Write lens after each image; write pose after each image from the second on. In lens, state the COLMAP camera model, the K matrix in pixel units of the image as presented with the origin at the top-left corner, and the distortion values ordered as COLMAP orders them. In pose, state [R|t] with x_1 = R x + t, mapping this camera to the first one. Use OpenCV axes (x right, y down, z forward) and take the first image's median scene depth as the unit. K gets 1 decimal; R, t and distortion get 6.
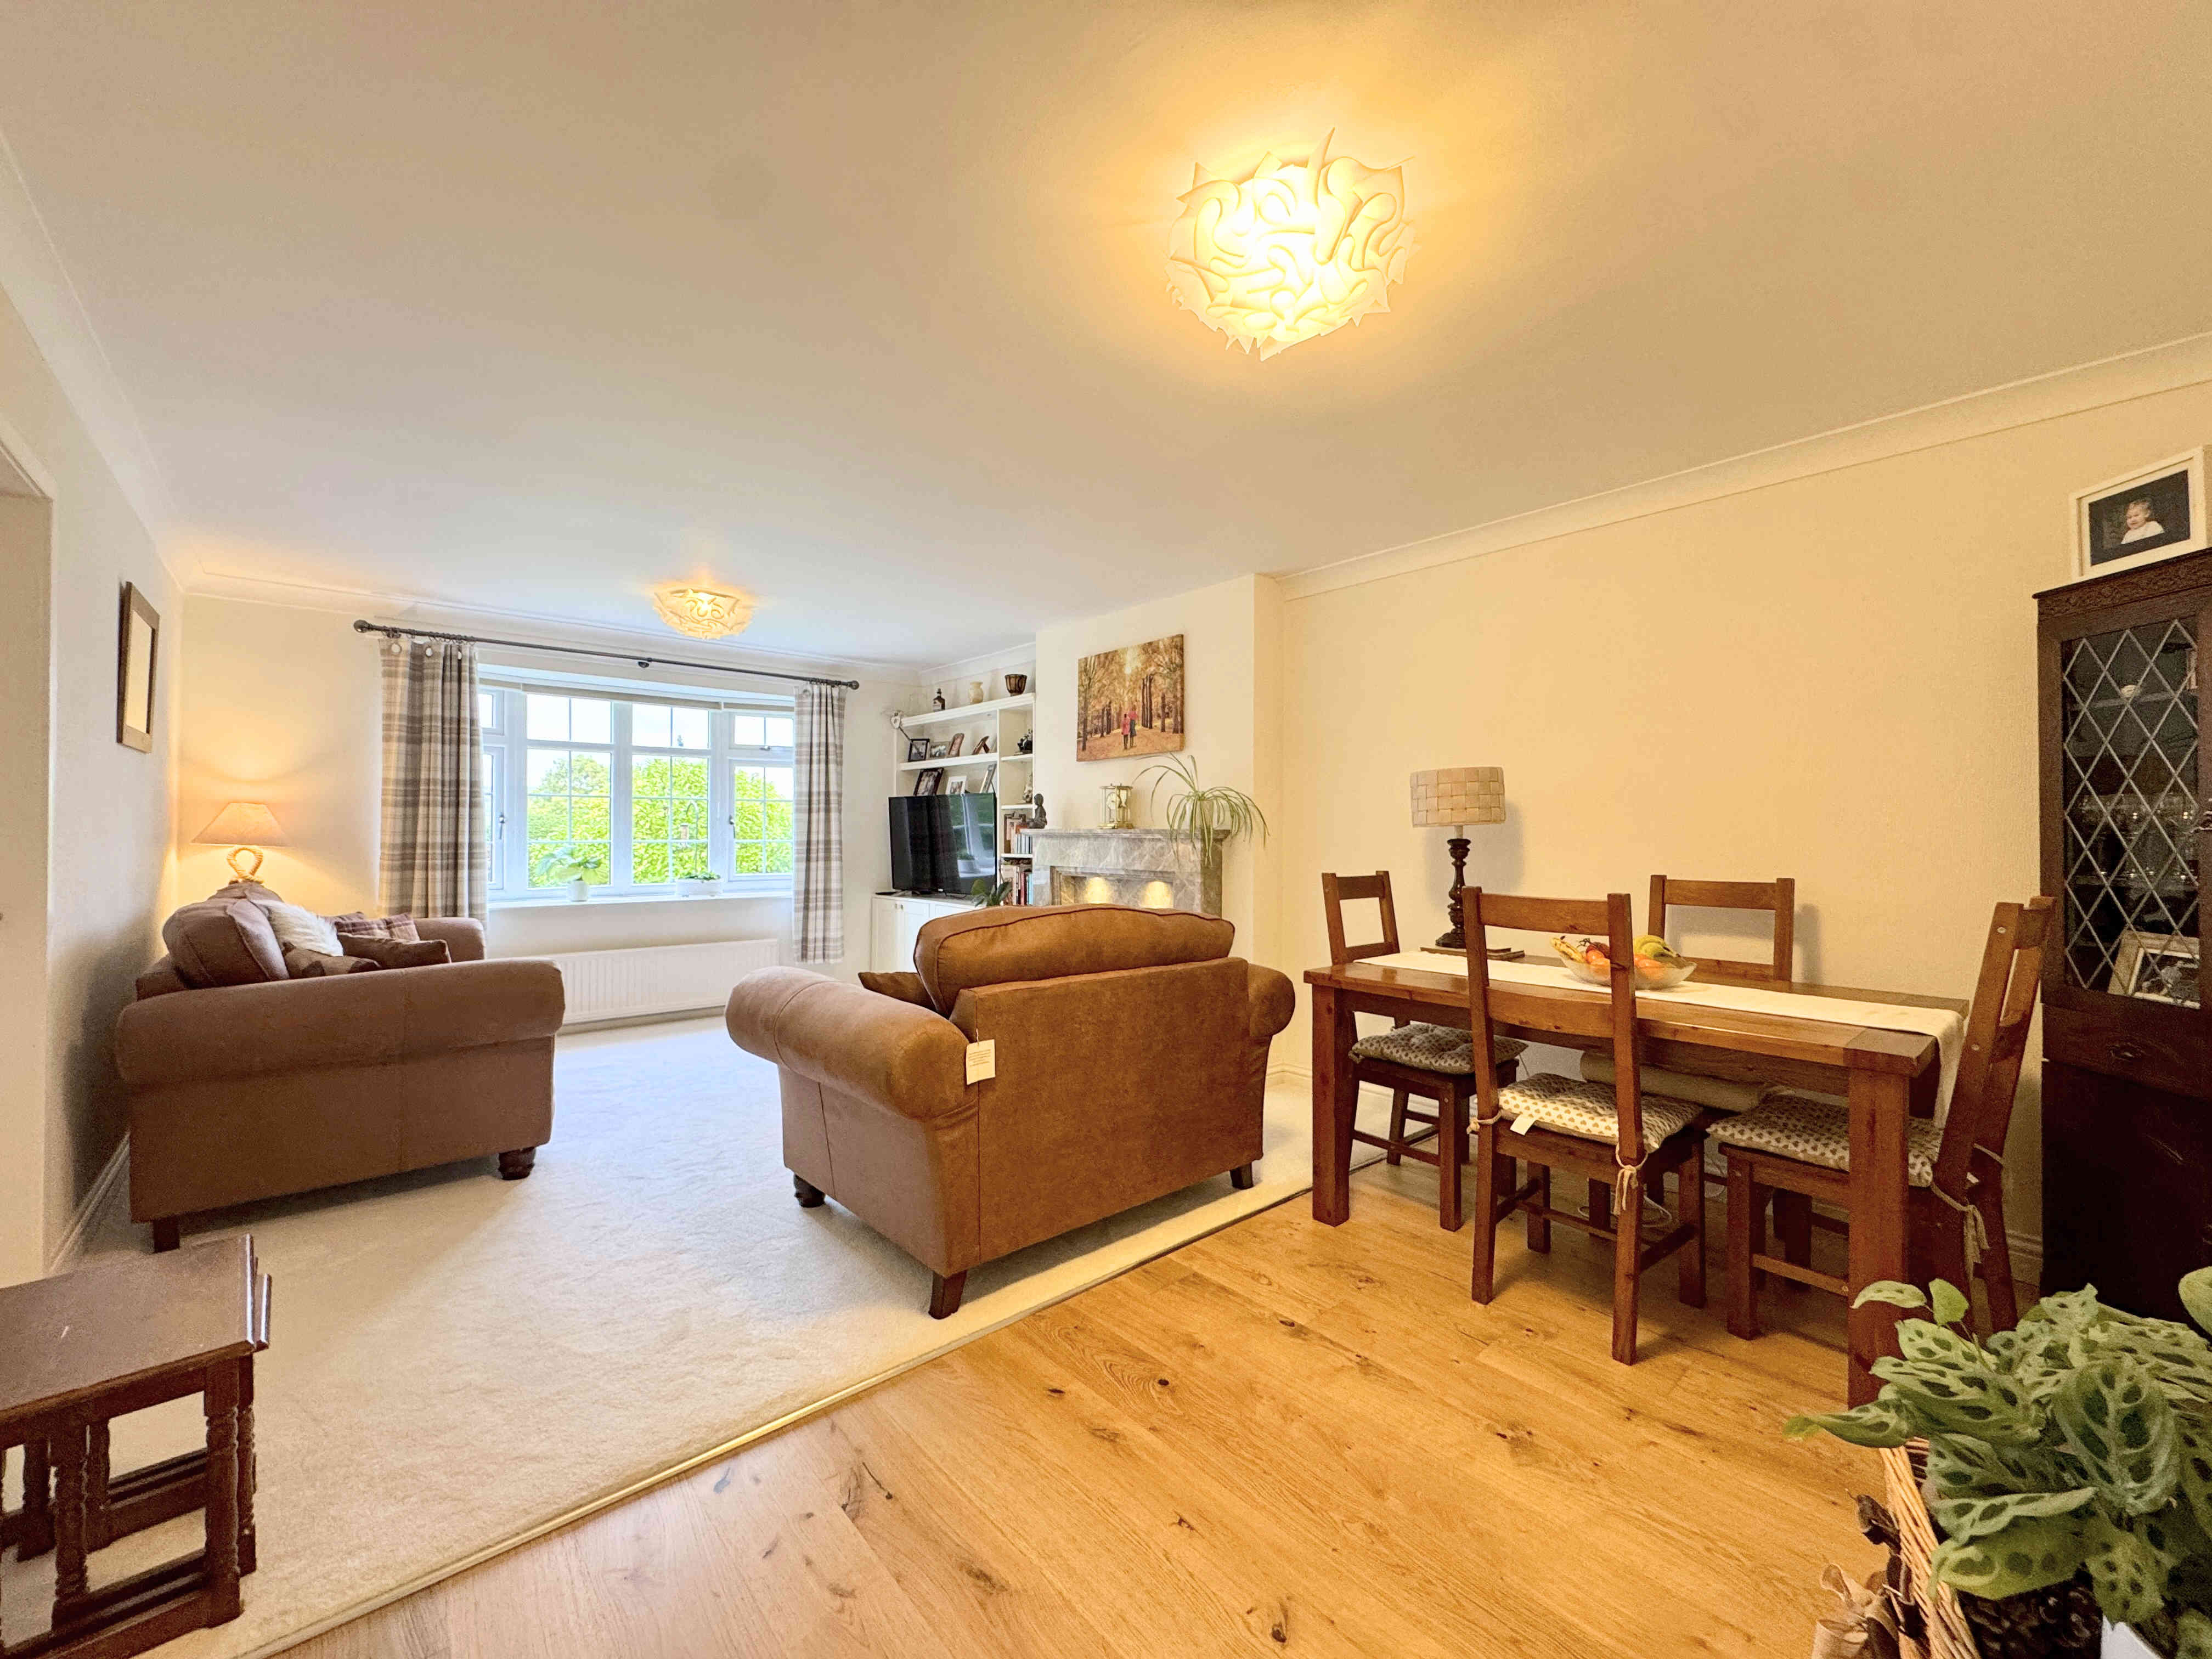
lens RADIAL K [[881.6, 0, 1109.7], [0, 881.6, 832.7], [0, 0, 1]] dist [-0.004553, 0.000592]
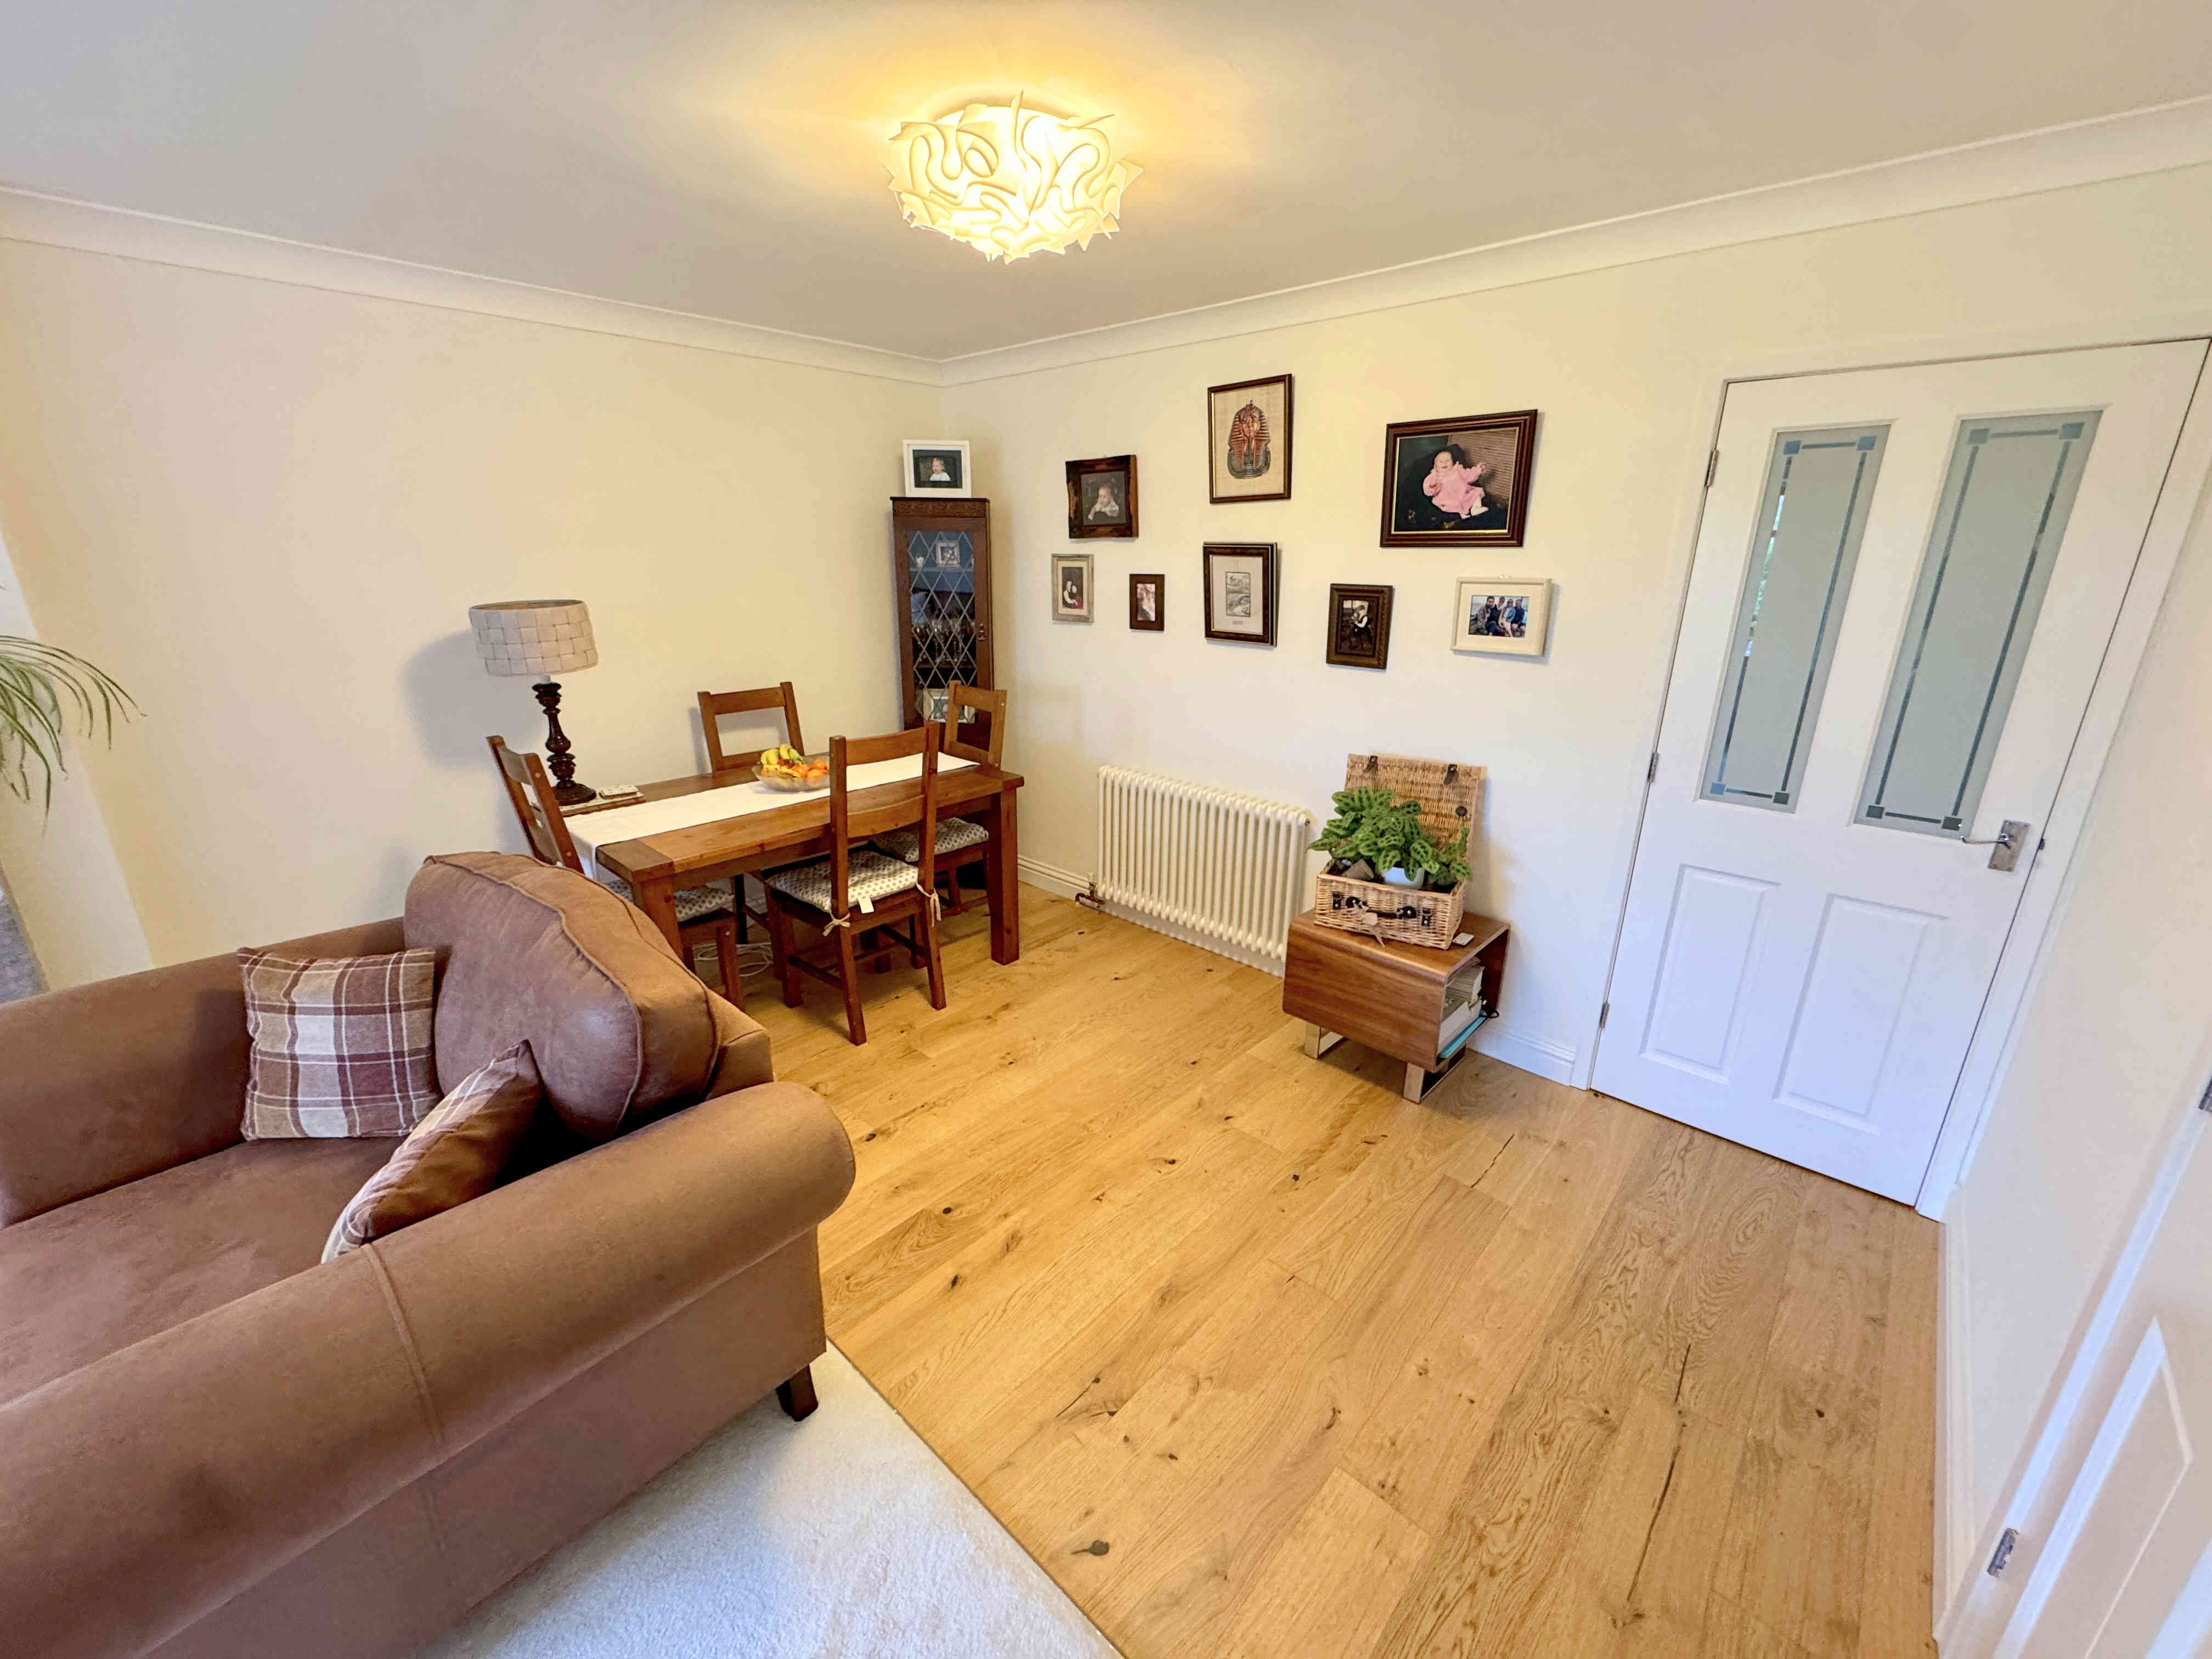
lens RADIAL K [[881.6, 0, 1101.9], [0, 881.6, 827.5], [0, 0, 1]] dist [-0.004553, 0.000592]
pose [[-0.100928, -0.307051, 0.946326, -0.372659], [-0.007356, 0.951388, 0.307908, -0.090539], [-0.994866, 0.024116, -0.098281, 0.367716]]
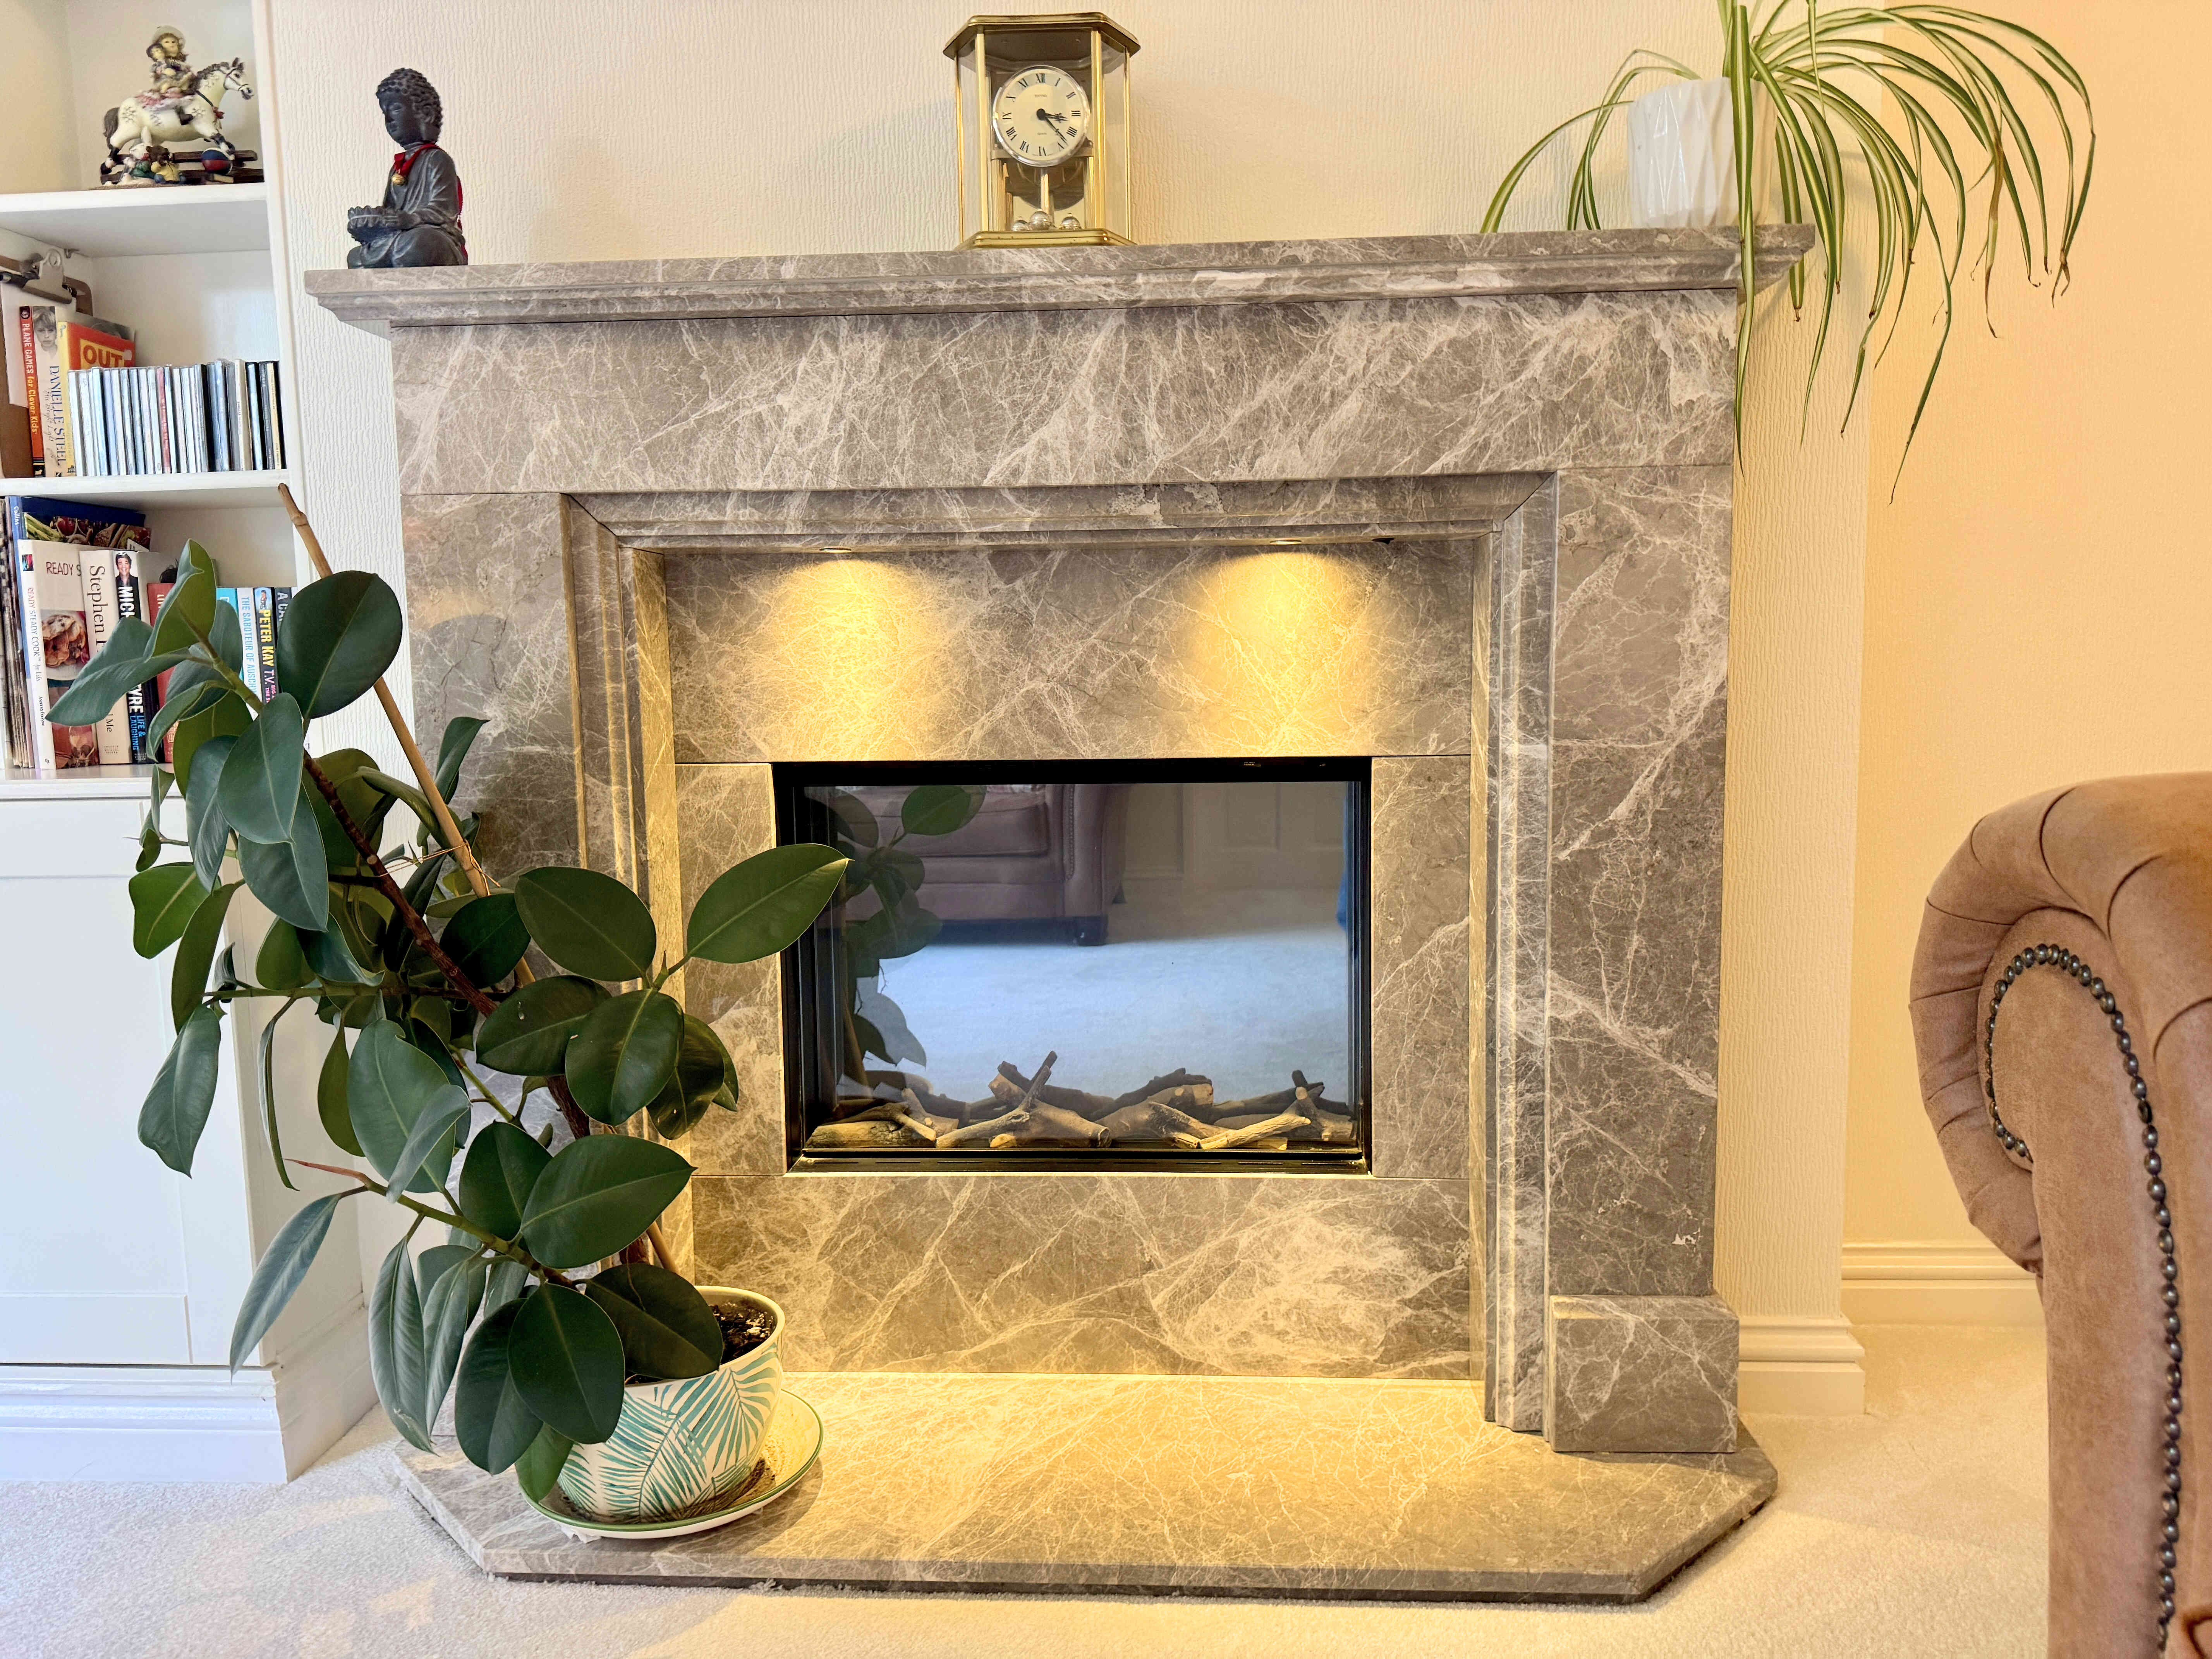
lens RADIAL K [[1542.3, 0, 1108.6], [0, 1542.3, 826.0], [0, 0, 1]] dist [0.026418, -0.017973]
pose [[0.711384, -0.091981, 0.696758, -0.222754], [0.018931, 0.993547, 0.111832, 0.074719], [-0.702548, -0.066365, 0.708535, 0.738450]]
